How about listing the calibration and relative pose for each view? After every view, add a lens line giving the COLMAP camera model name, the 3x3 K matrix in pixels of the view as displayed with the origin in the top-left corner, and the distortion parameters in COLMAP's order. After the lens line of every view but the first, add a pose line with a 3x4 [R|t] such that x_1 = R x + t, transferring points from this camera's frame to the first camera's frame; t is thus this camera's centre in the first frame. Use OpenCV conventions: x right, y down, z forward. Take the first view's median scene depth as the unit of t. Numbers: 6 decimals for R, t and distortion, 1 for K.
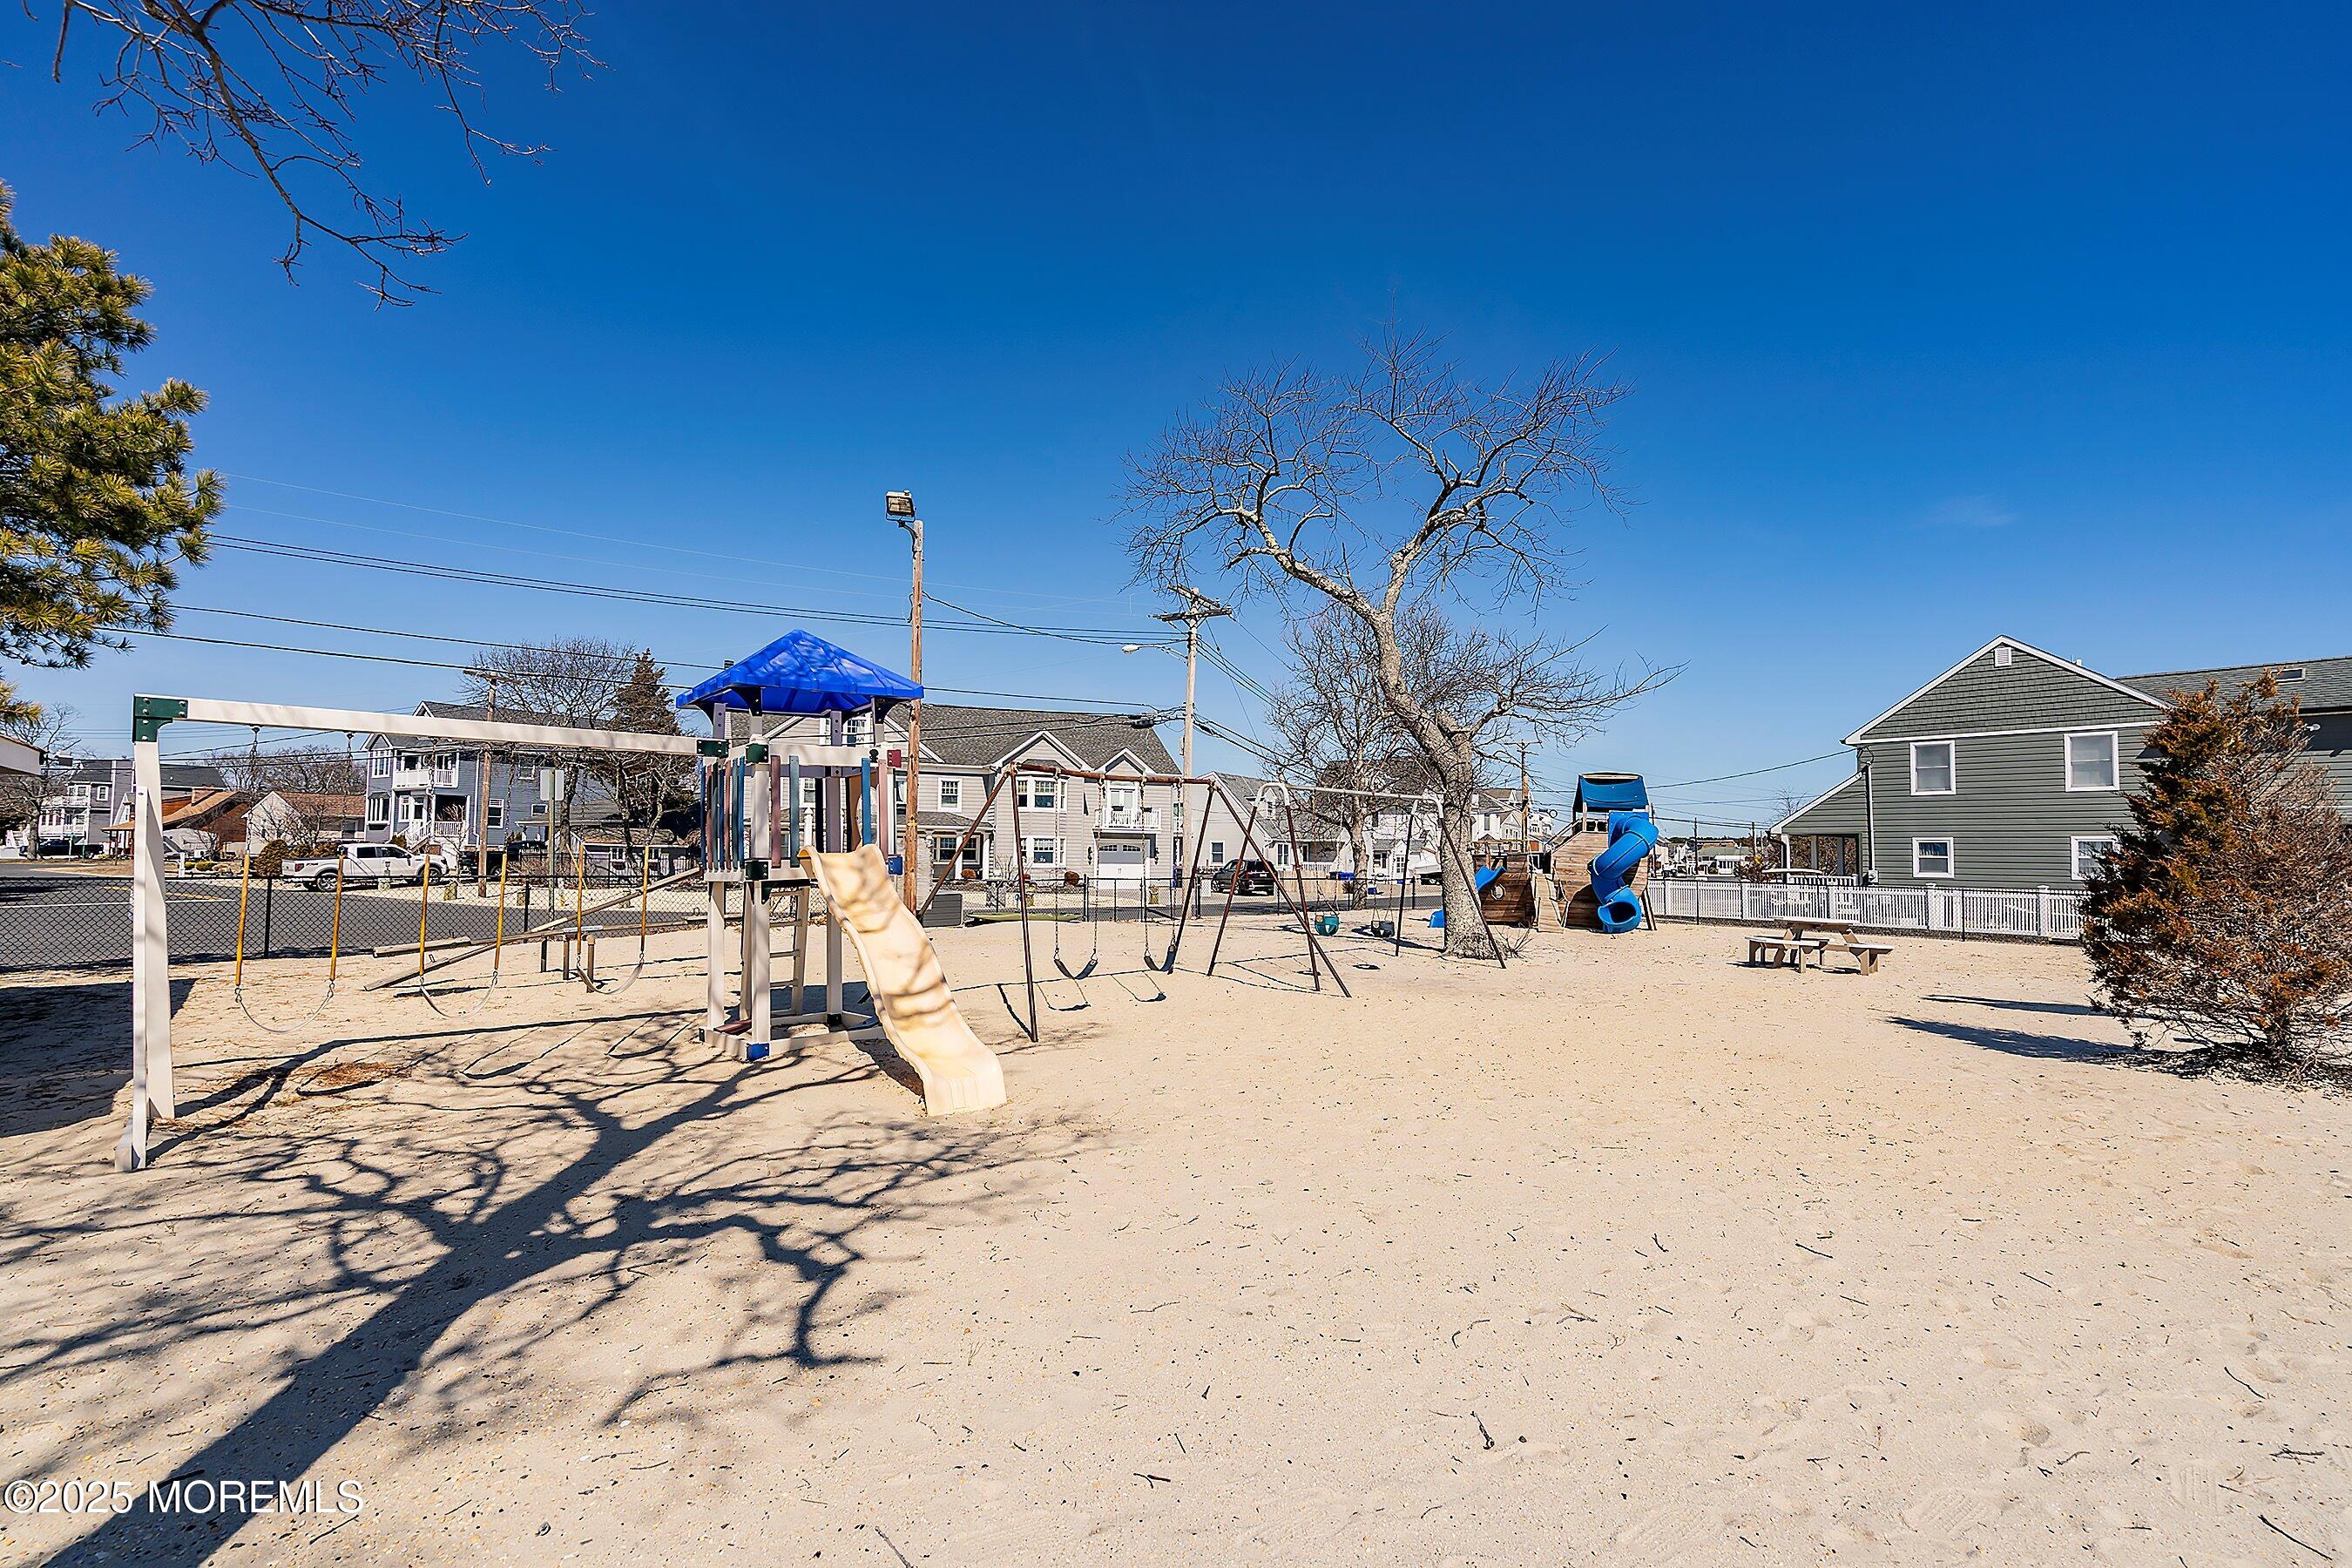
lens RADIAL K [[916.1, 0, 1177.4], [0, 916.1, 791.1], [0, 0, 1]] dist [0.000454, 0.000018]
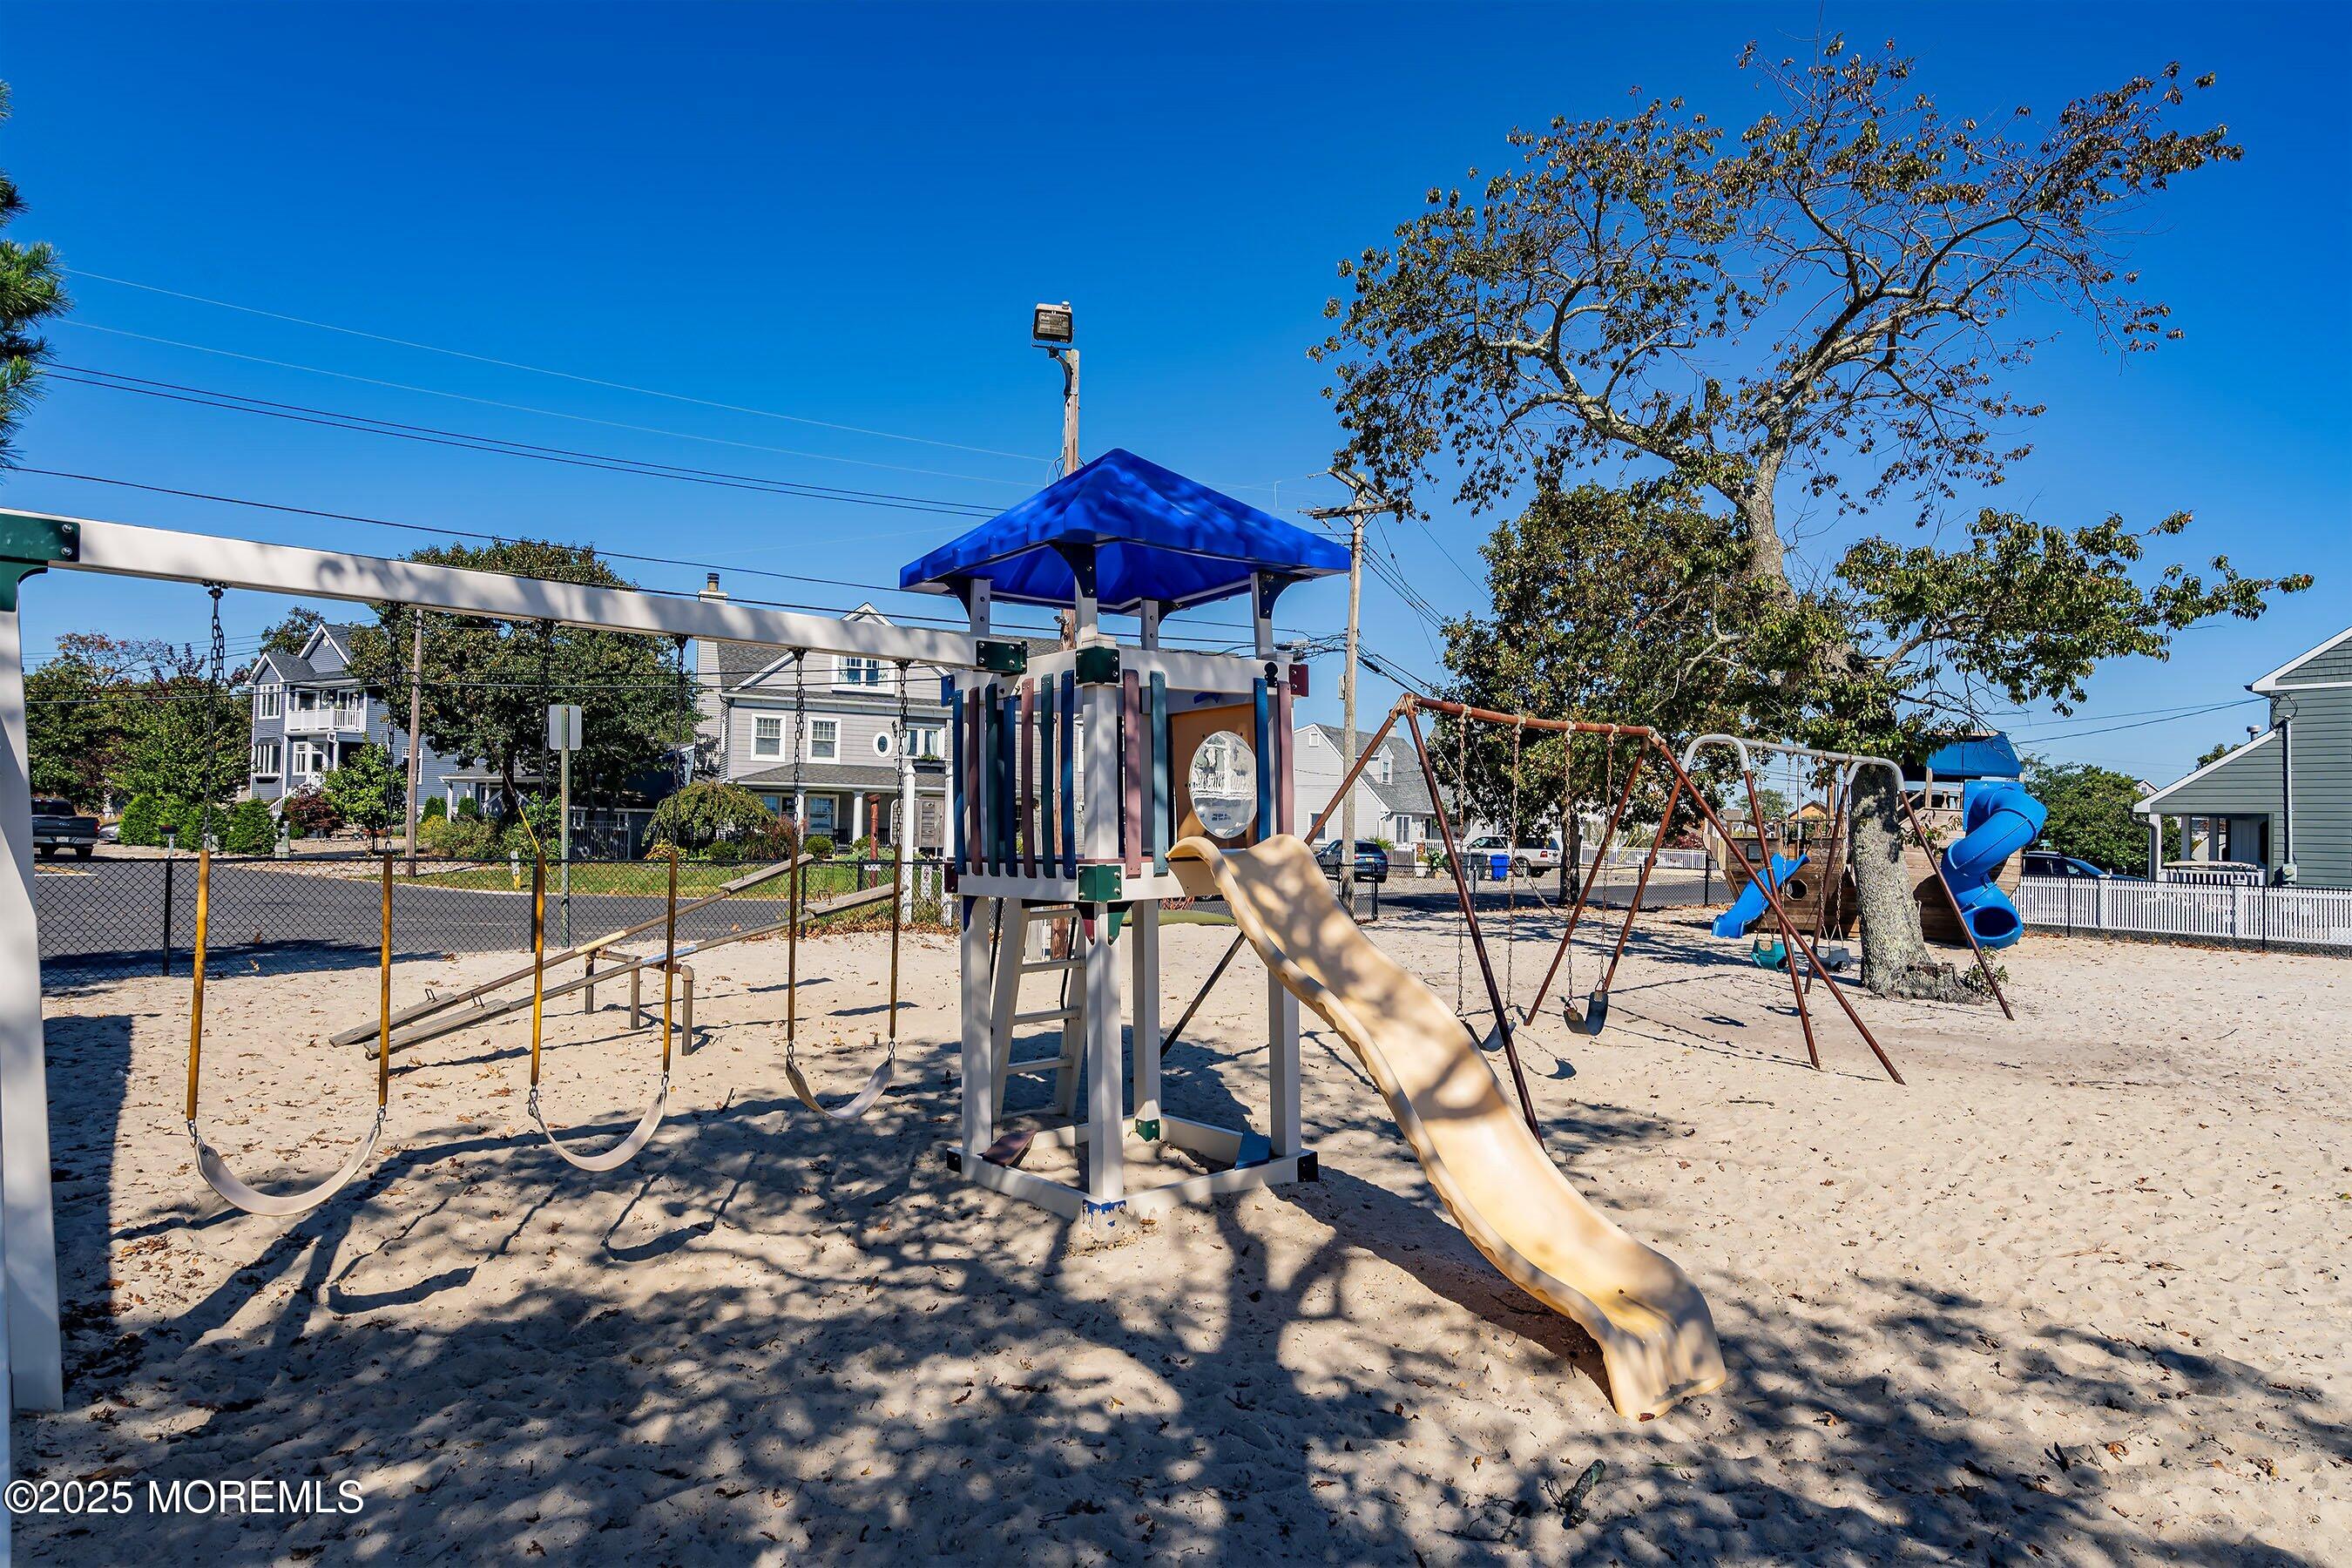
lens RADIAL K [[1095.5, 0, 1176.0], [0, 1095.5, 784.0], [0, 0, 1]] dist [0.011335, 0.000297]
pose [[0.999774, 0.011549, -0.017838, -0.140220], [-0.010943, 0.999371, 0.033724, 0.002289], [0.018216, -0.033521, 0.999272, 0.123228]]
